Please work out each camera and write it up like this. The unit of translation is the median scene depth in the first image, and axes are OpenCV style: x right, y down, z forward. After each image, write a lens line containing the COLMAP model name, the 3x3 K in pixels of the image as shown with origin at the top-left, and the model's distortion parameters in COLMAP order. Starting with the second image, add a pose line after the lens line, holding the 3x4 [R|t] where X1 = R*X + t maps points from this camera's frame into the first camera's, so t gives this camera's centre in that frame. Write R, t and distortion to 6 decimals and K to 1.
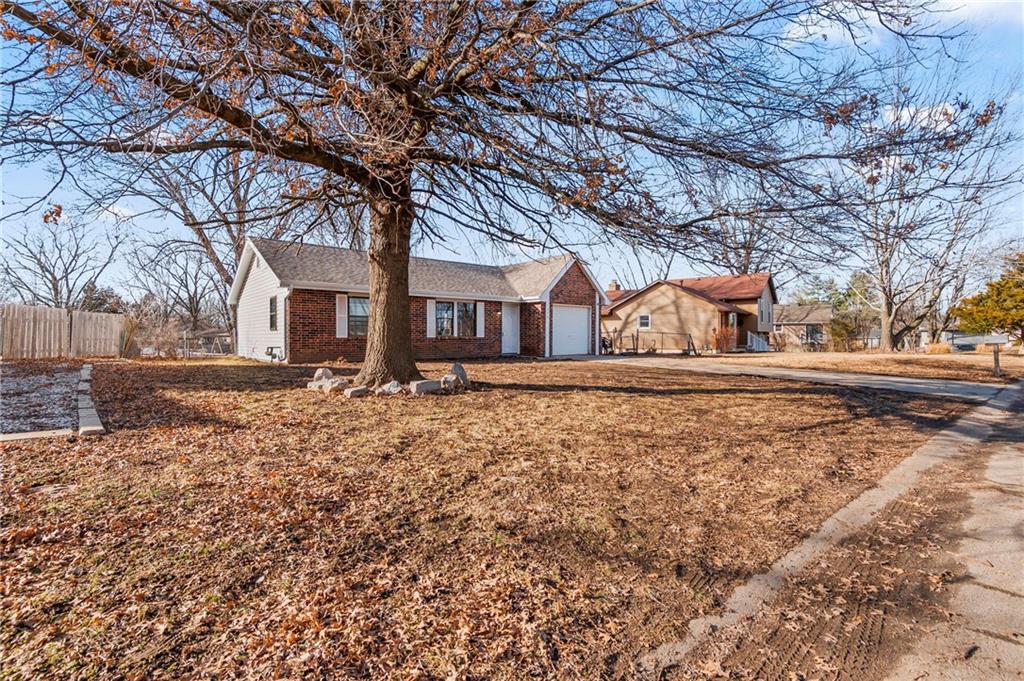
lens RADIAL K [[481.1, 0, 512.0], [0, 481.1, 340.5], [0, 0, 1]] dist [0.001710, -0.000691]
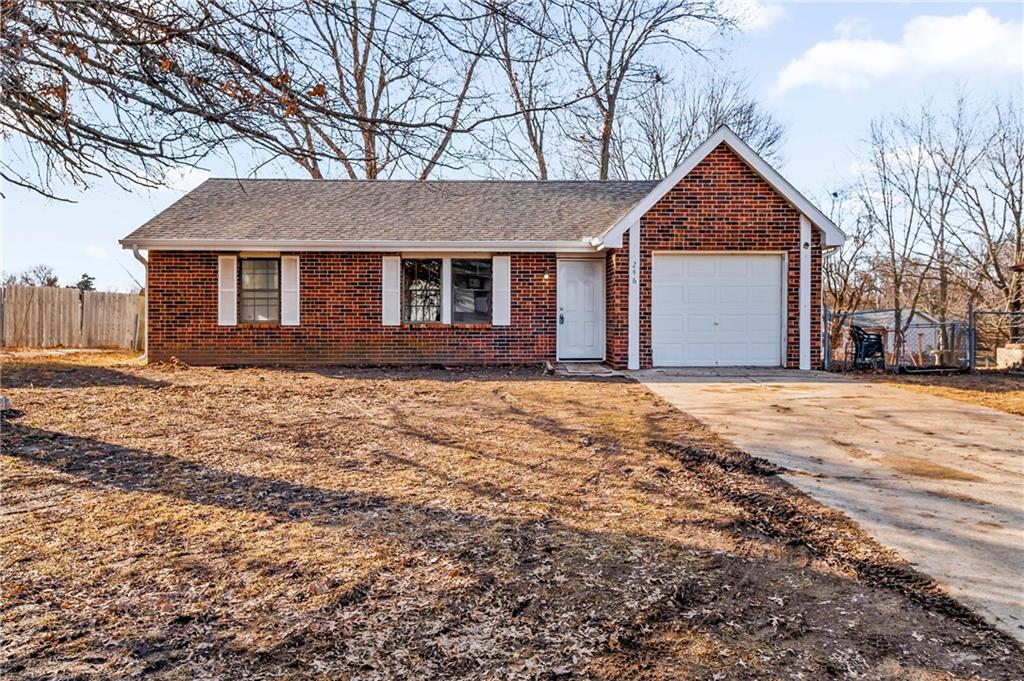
lens RADIAL K [[745.4, 0, 512.0], [0, 745.4, 340.5], [0, 0, 1]] dist [0.001433, 0.000194]
pose [[0.749765, 0.020082, -0.661399, 0.463124], [-0.010750, 0.999777, 0.018170, -0.004884], [0.661616, -0.006513, 0.749814, 0.409427]]
